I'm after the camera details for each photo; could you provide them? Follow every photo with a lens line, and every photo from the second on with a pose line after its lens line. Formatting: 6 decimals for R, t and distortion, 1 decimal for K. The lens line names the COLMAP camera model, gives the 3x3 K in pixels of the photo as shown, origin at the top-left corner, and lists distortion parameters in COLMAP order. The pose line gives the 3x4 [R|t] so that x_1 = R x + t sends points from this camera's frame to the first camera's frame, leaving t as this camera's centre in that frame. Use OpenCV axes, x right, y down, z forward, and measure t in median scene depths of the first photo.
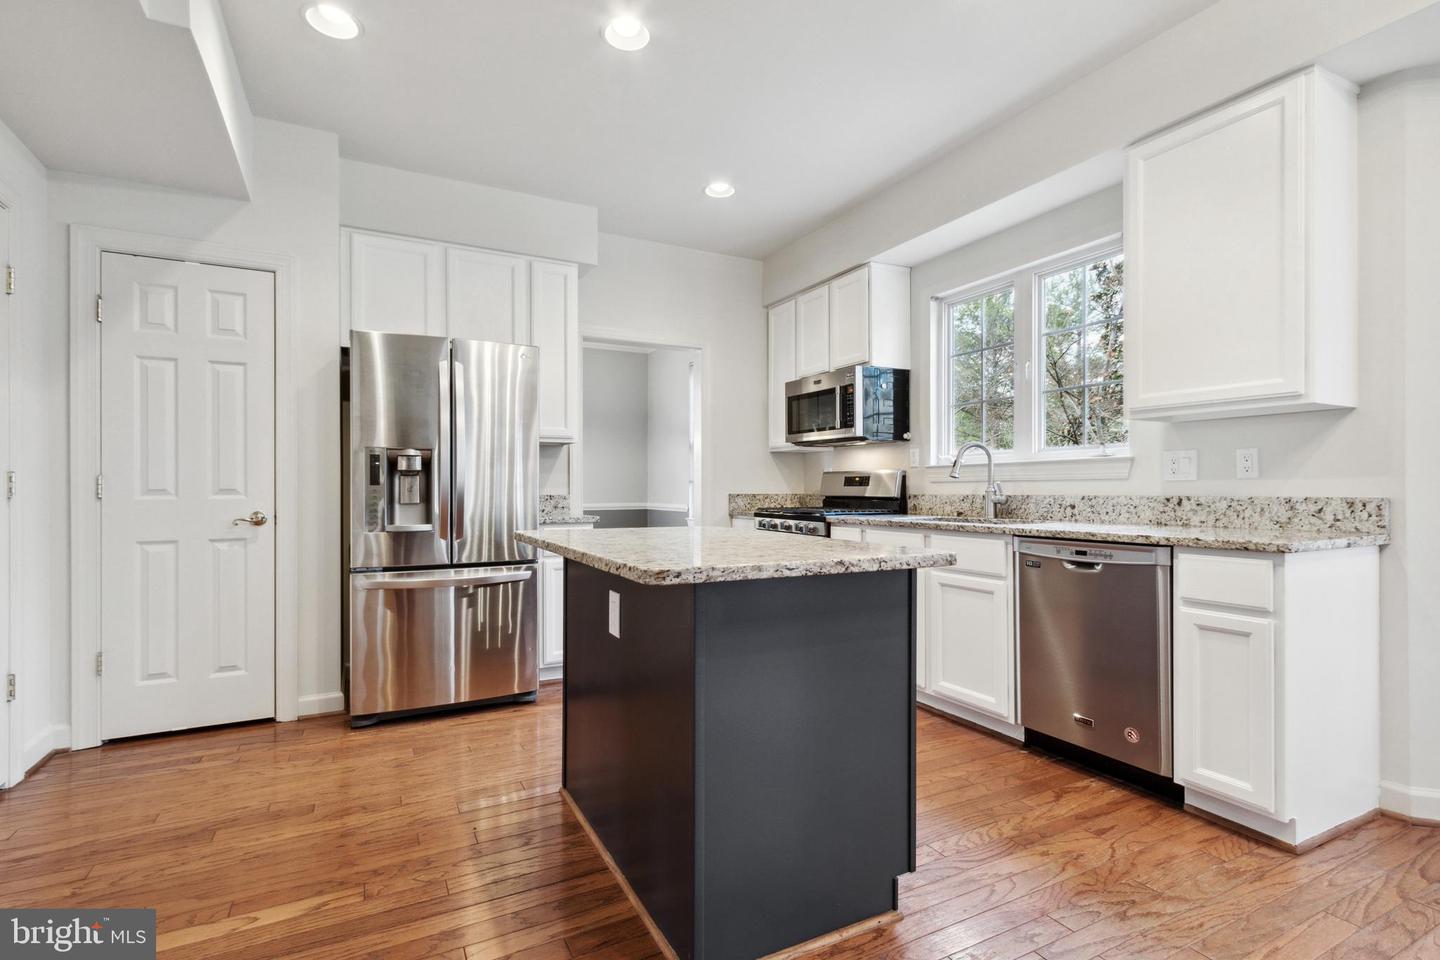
lens RADIAL K [[677.2, 0, 713.7], [0, 677.2, 487.9], [0, 0, 1]] dist [0.002055, 0.000361]
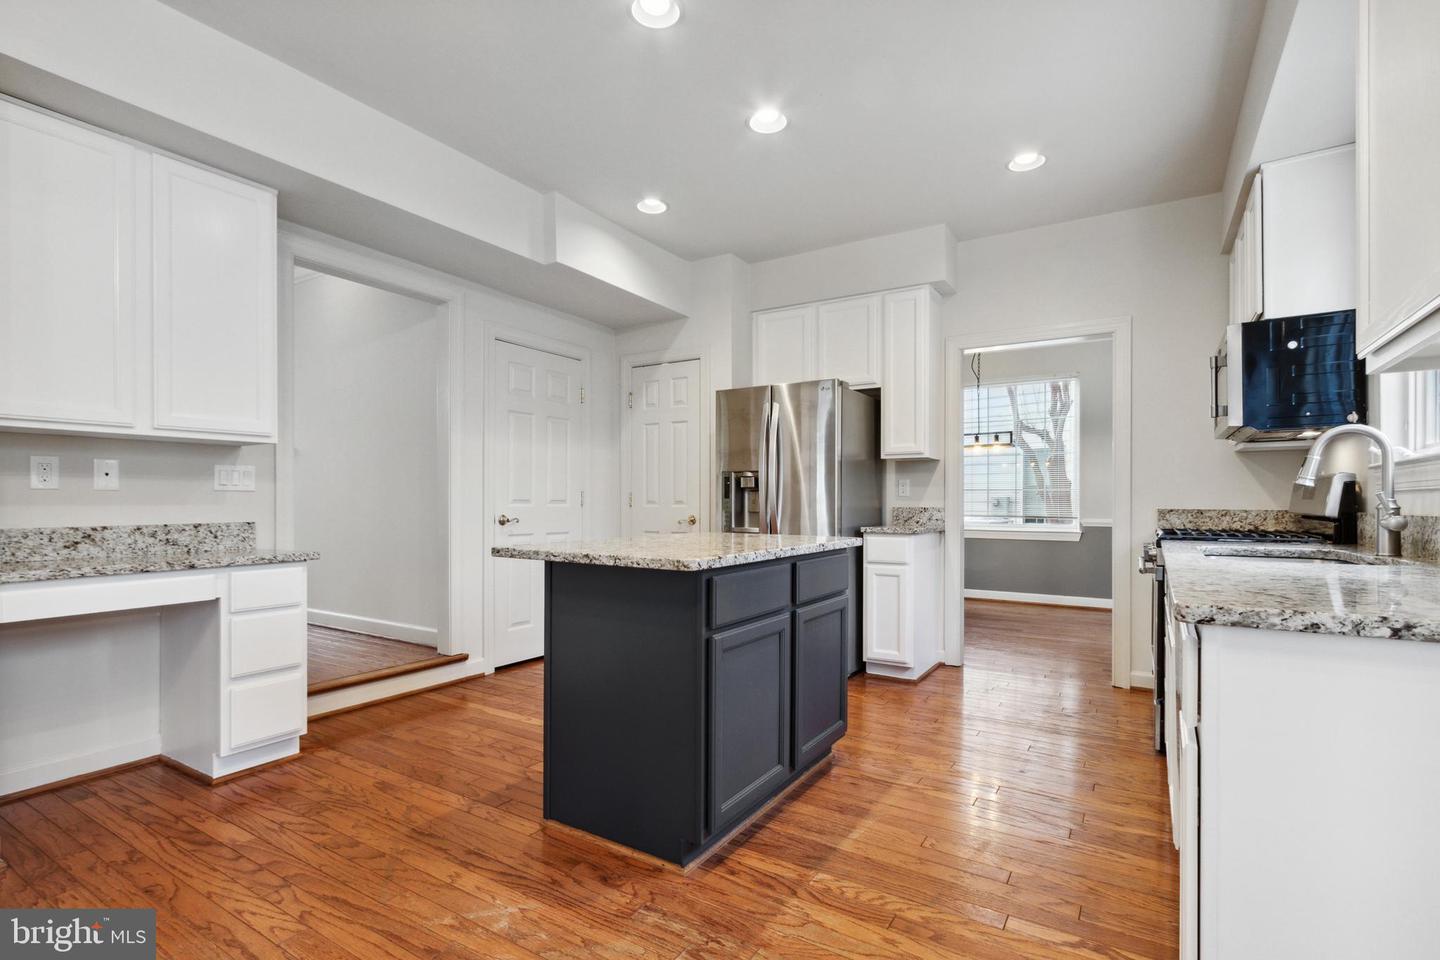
lens RADIAL K [[689.6, 0, 712.2], [0, 689.6, 498.1], [0, 0, 1]] dist [0.001535, -0.000023]
pose [[0.501121, -0.001647, -0.865376, 0.703865], [-0.001493, 0.999995, -0.002768, -0.000938], [0.865376, 0.002679, 0.501116, 0.243972]]
